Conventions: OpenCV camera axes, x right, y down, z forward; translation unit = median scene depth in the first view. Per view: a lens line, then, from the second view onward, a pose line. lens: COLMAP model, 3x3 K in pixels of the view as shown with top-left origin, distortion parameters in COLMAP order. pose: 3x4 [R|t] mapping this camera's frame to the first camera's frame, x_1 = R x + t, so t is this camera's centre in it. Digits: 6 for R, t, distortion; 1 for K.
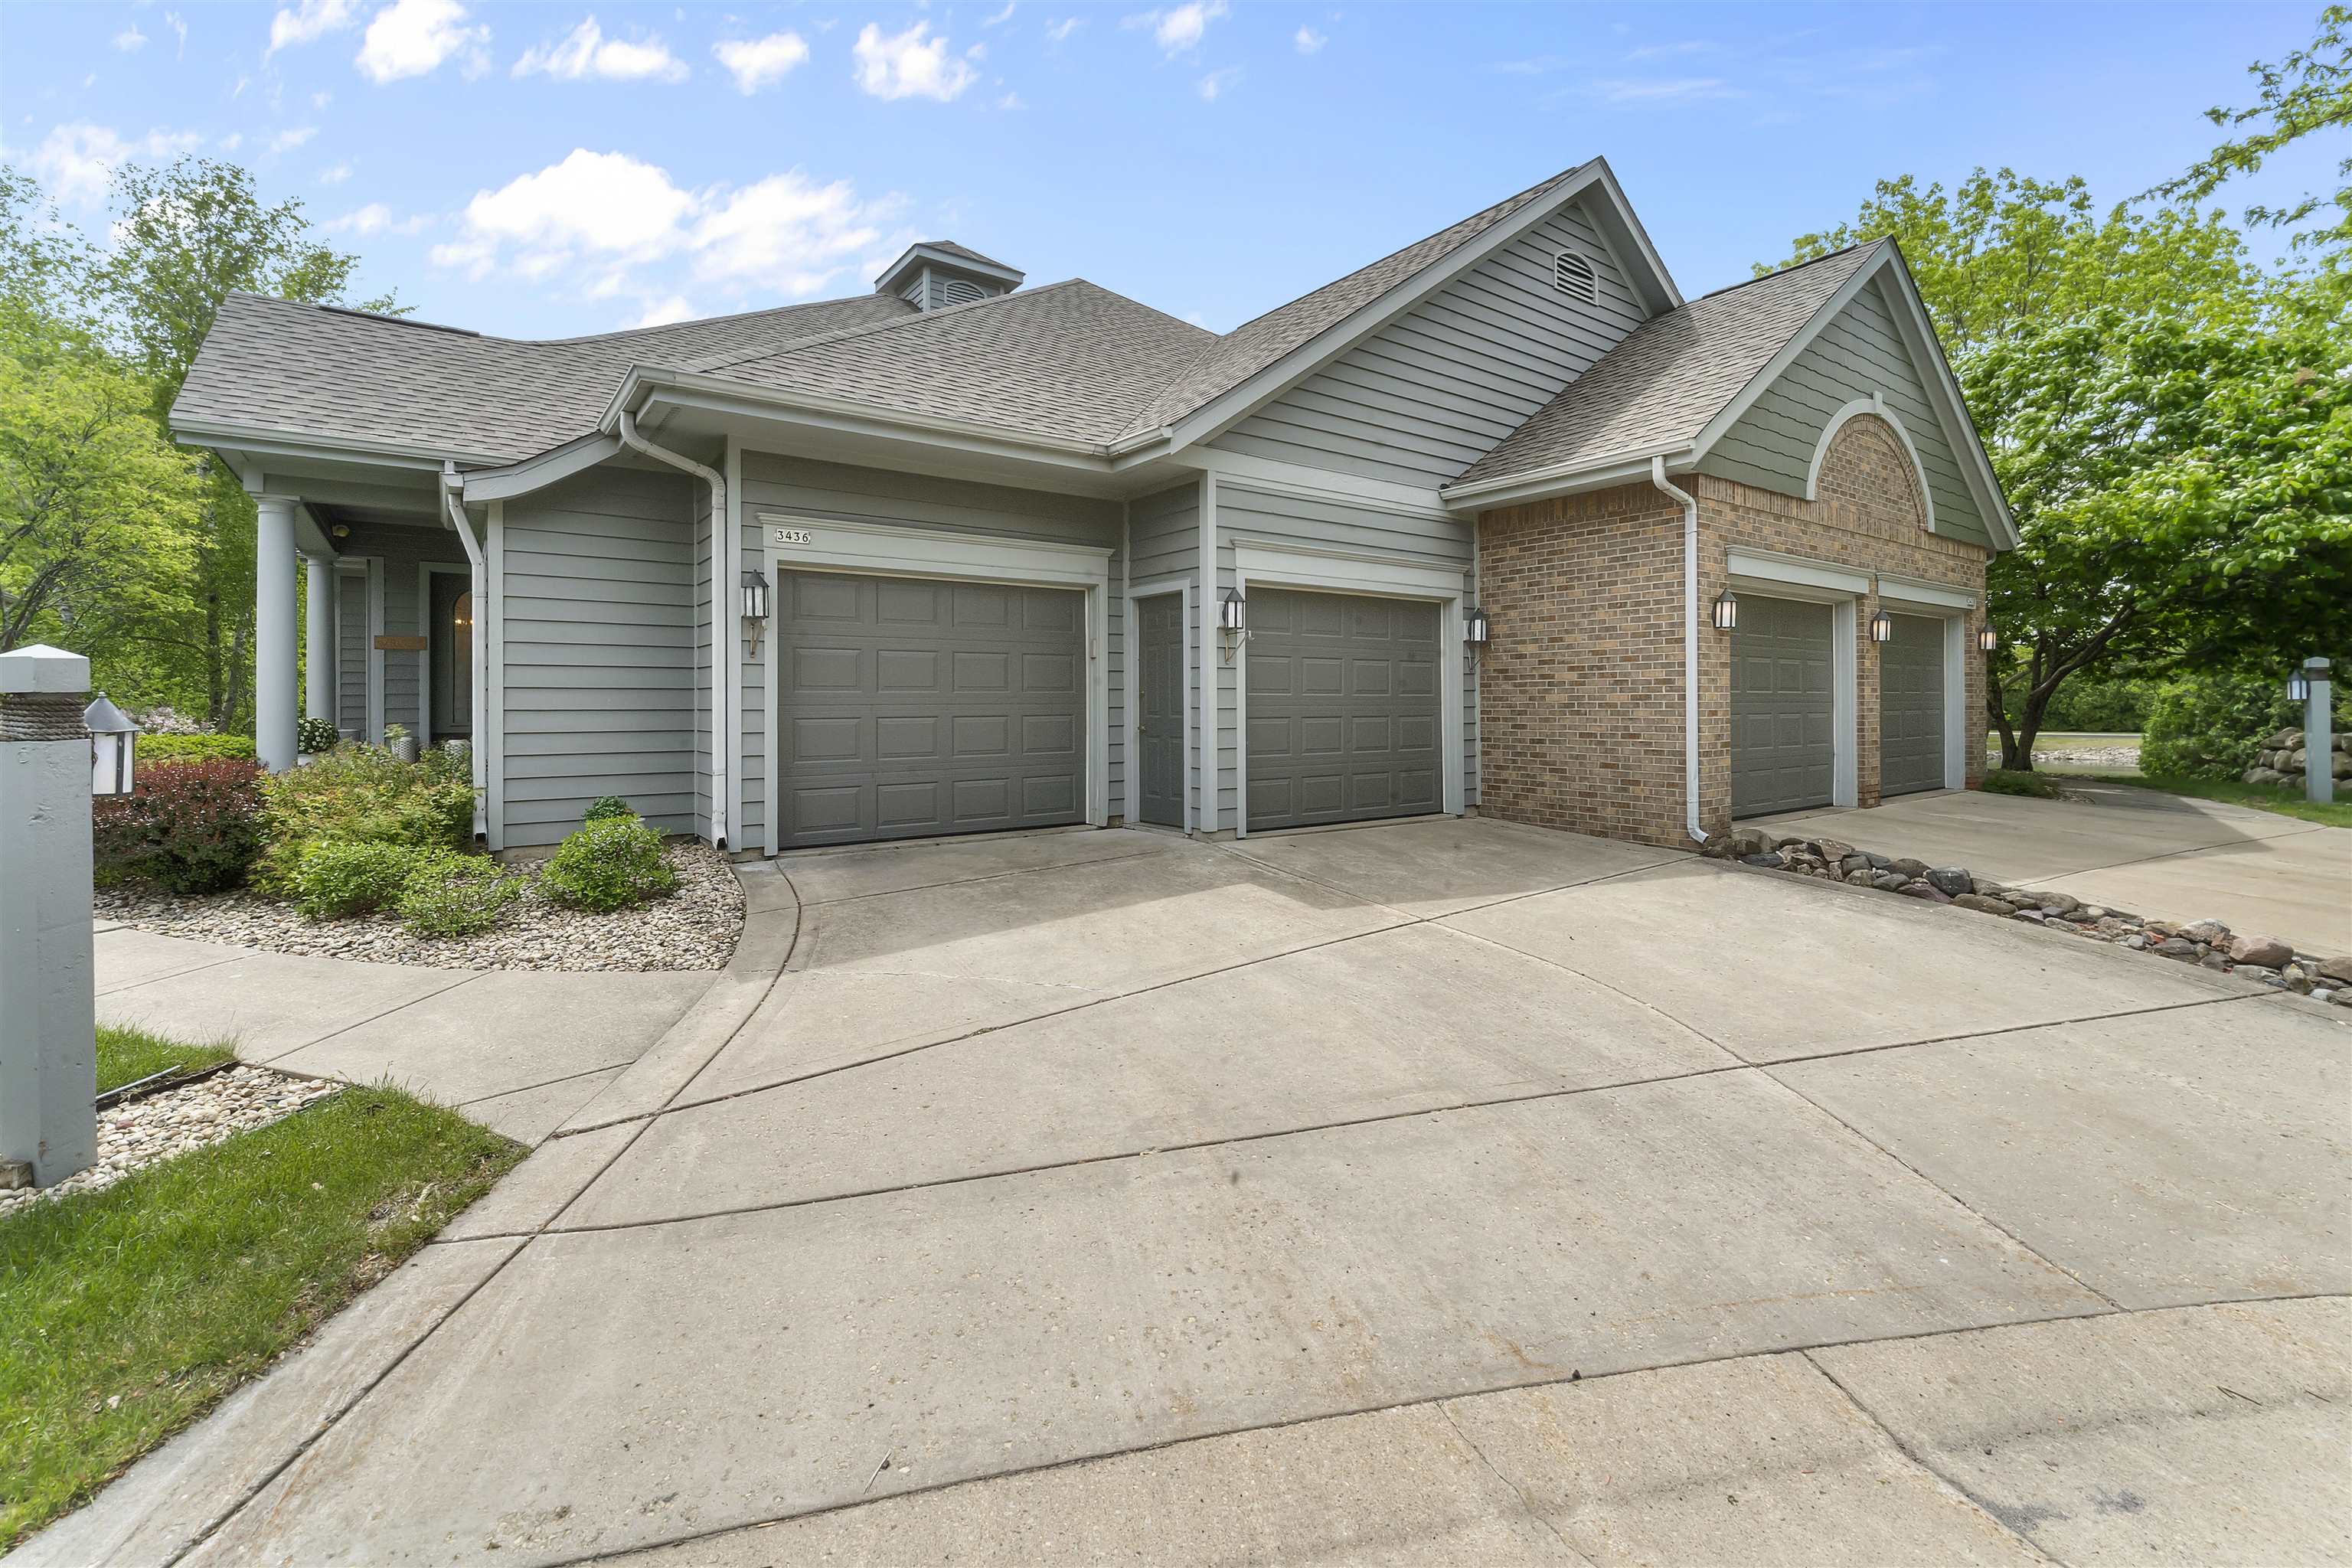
lens RADIAL K [[990.5, 0, 1175.1], [0, 990.5, 676.8], [0, 0, 1]] dist [0.001342, -0.000107]
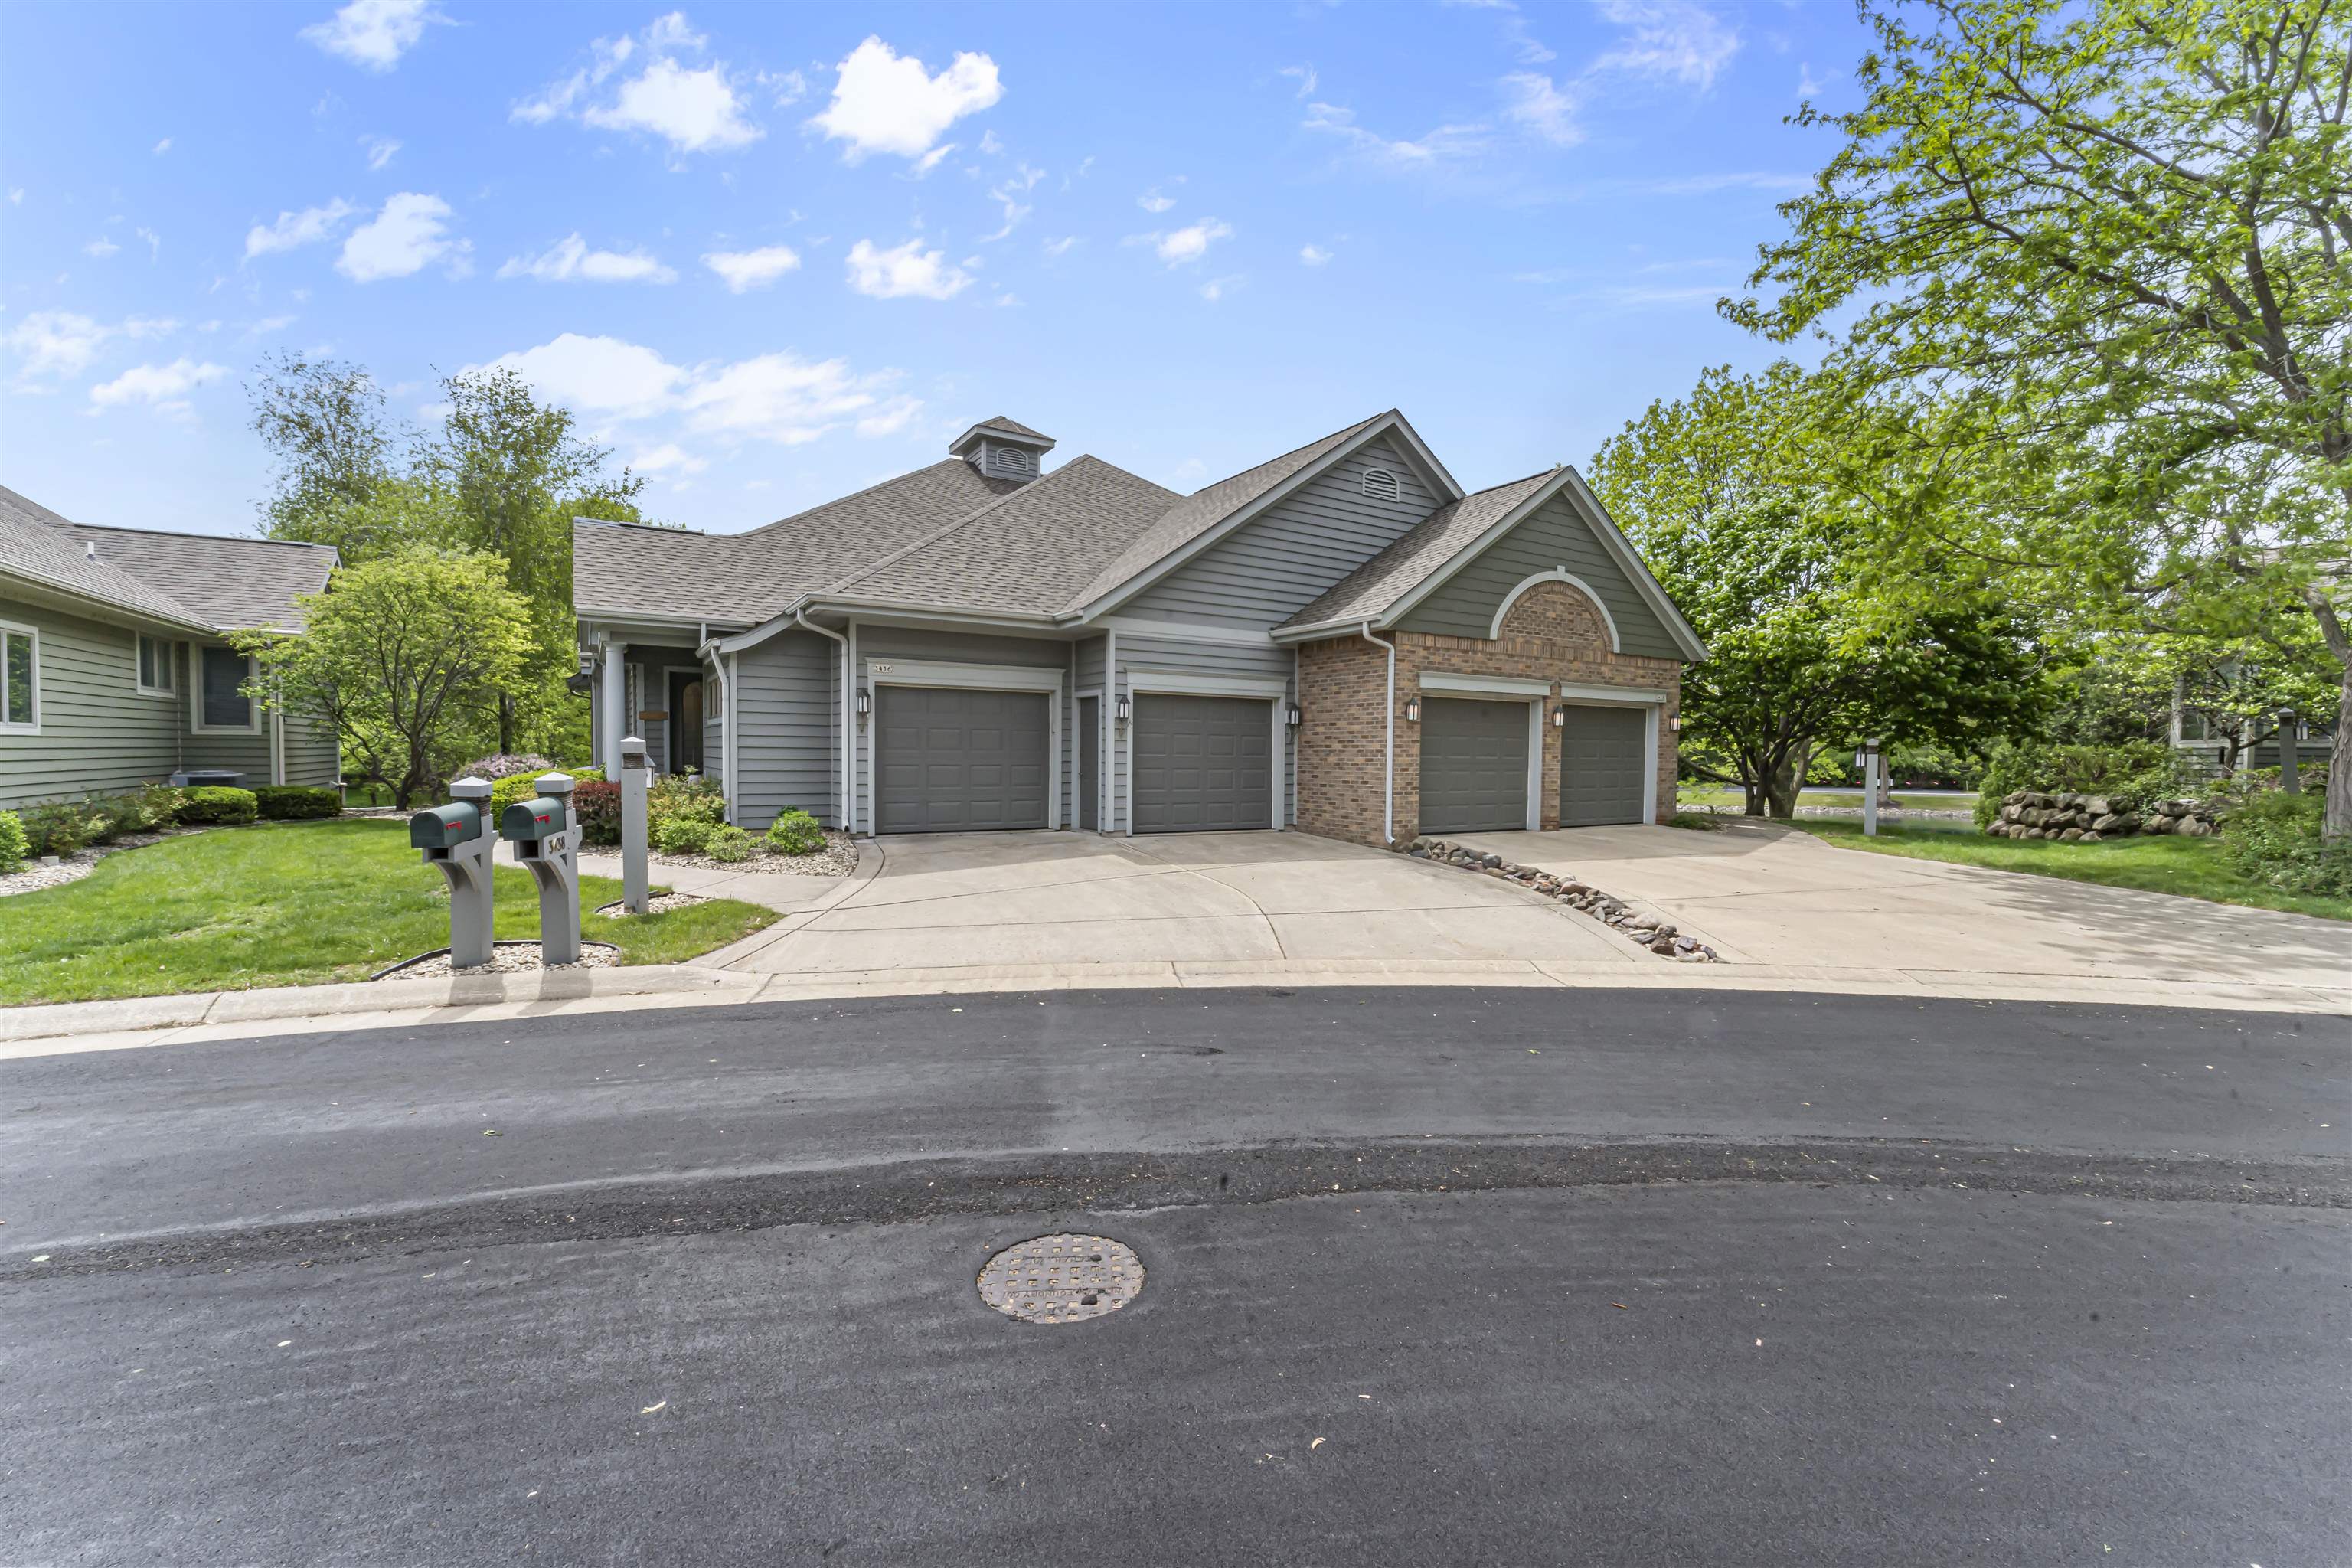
lens RADIAL K [[976.8, 0, 1179.4], [0, 976.8, 759.3], [0, 0, 1]] dist [-0.000220, -0.000505]
pose [[0.996064, 0.013407, -0.087615, 0.293615], [-0.010753, 0.999471, 0.030691, -0.028012], [0.087980, -0.029628, 0.995682, -0.692965]]
